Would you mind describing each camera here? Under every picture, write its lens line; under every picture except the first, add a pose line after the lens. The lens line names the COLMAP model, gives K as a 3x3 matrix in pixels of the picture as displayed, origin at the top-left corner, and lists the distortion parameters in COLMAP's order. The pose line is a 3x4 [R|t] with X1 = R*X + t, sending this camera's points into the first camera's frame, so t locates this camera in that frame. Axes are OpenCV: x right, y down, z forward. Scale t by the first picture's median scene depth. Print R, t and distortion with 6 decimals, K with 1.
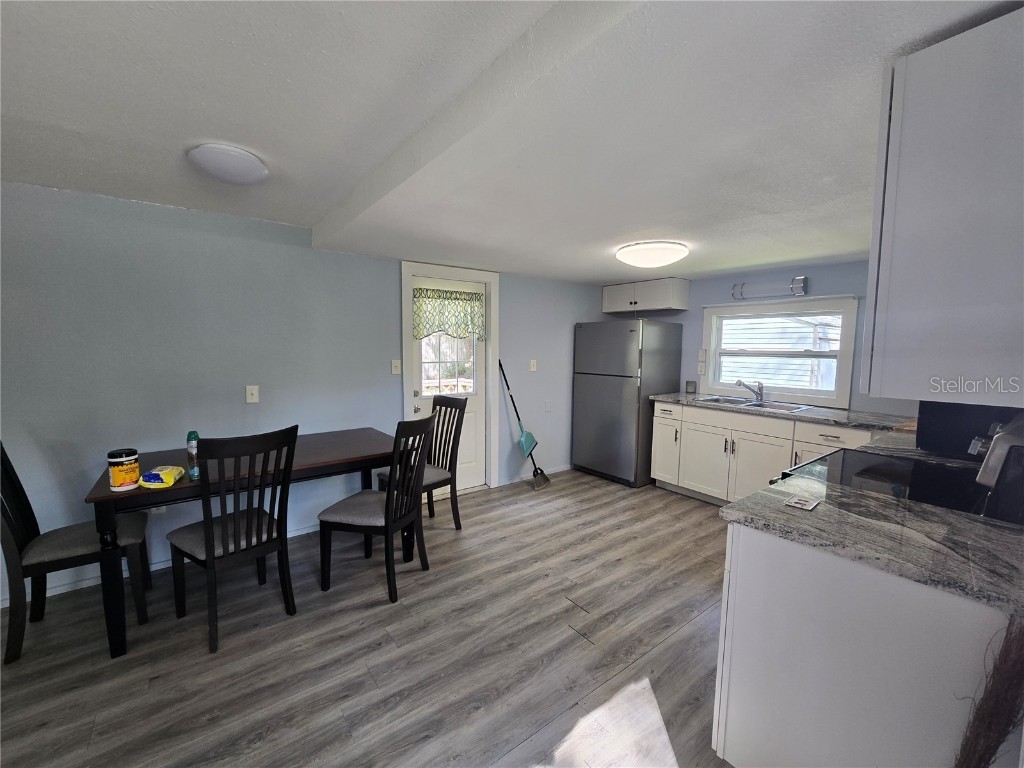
lens RADIAL K [[416.0, 0, 512.0], [0, 416.0, 384.0], [0, 0, 1]] dist [-0.016064, 0.006335]
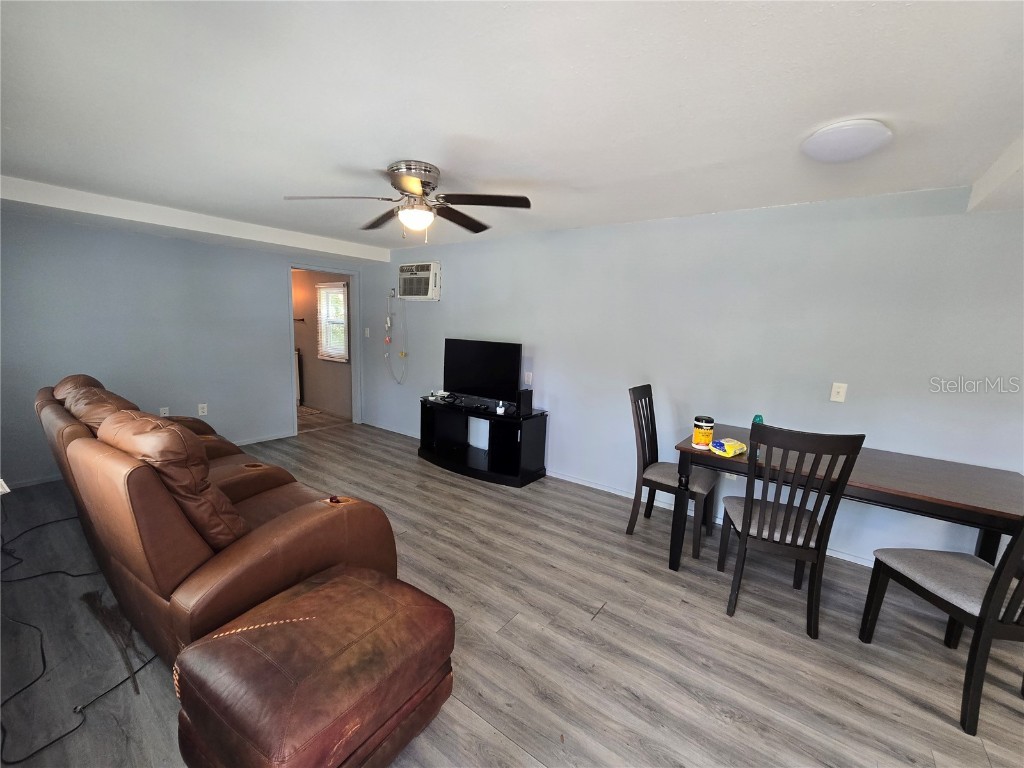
lens RADIAL K [[416.0, 0, 512.0], [0, 416.0, 384.0], [0, 0, 1]] dist [-0.016064, 0.006335]
pose [[0.295652, 0.151180, -0.943257, 0.042958], [-0.136064, 0.983996, 0.115061, -0.001676], [0.945556, 0.094325, 0.311491, 0.048521]]
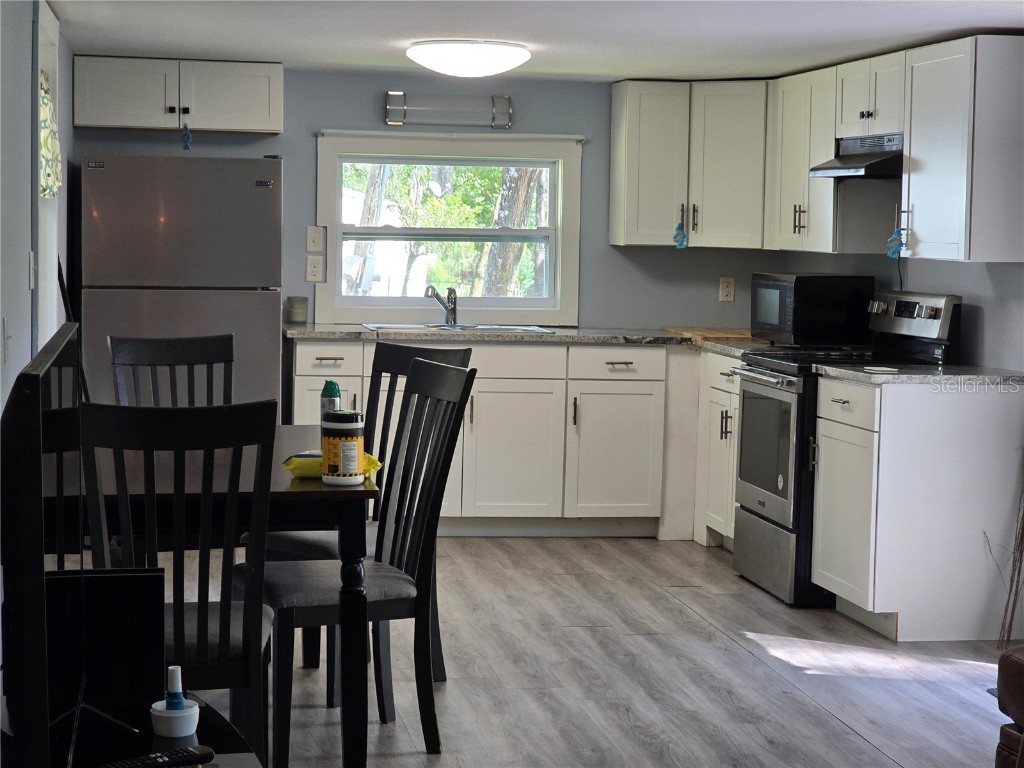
lens RADIAL K [[1971.5, 0, 512.0], [0, 1971.5, 384.0], [0, 0, 1]] dist [0.021653, 0.050208]
pose [[0.440831, -0.069422, 0.894902, -1.743913], [0.070718, 0.996592, 0.042475, 0.015115], [-0.894800, 0.044561, 0.444238, -0.172450]]
